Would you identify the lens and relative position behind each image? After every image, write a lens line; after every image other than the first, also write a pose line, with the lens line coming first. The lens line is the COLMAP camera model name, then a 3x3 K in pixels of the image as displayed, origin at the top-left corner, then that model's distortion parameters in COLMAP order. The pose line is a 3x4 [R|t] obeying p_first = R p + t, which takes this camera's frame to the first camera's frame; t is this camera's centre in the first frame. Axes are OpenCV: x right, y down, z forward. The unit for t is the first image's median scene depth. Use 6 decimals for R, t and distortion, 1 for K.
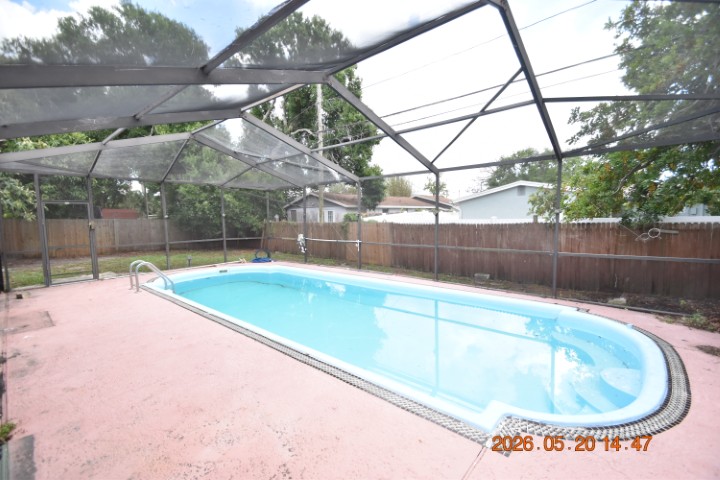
lens RADIAL K [[319.2, 0, 357.3], [0, 319.2, 243.5], [0, 0, 1]] dist [0.022702, -0.020686]
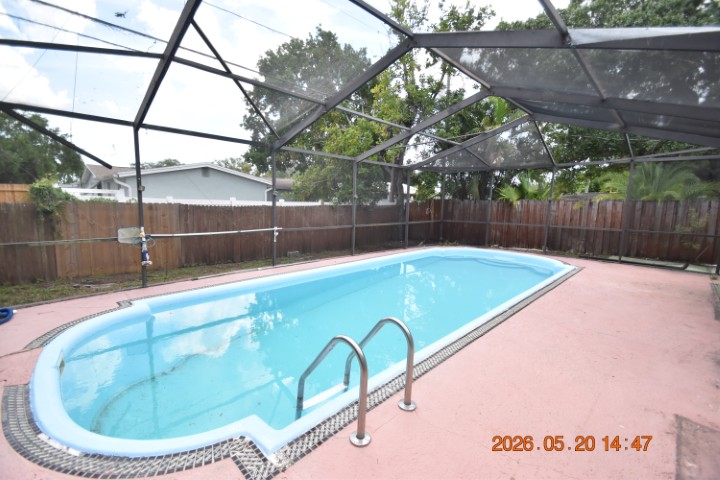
lens RADIAL K [[319.2, 0, 357.3], [0, 319.2, 243.5], [0, 0, 1]] dist [0.022702, -0.020686]
pose [[0.051769, -0.110511, 0.992526, -0.726781], [0.053403, 0.992743, 0.107750, -0.042843], [-0.997230, 0.047425, 0.057295, 0.737169]]
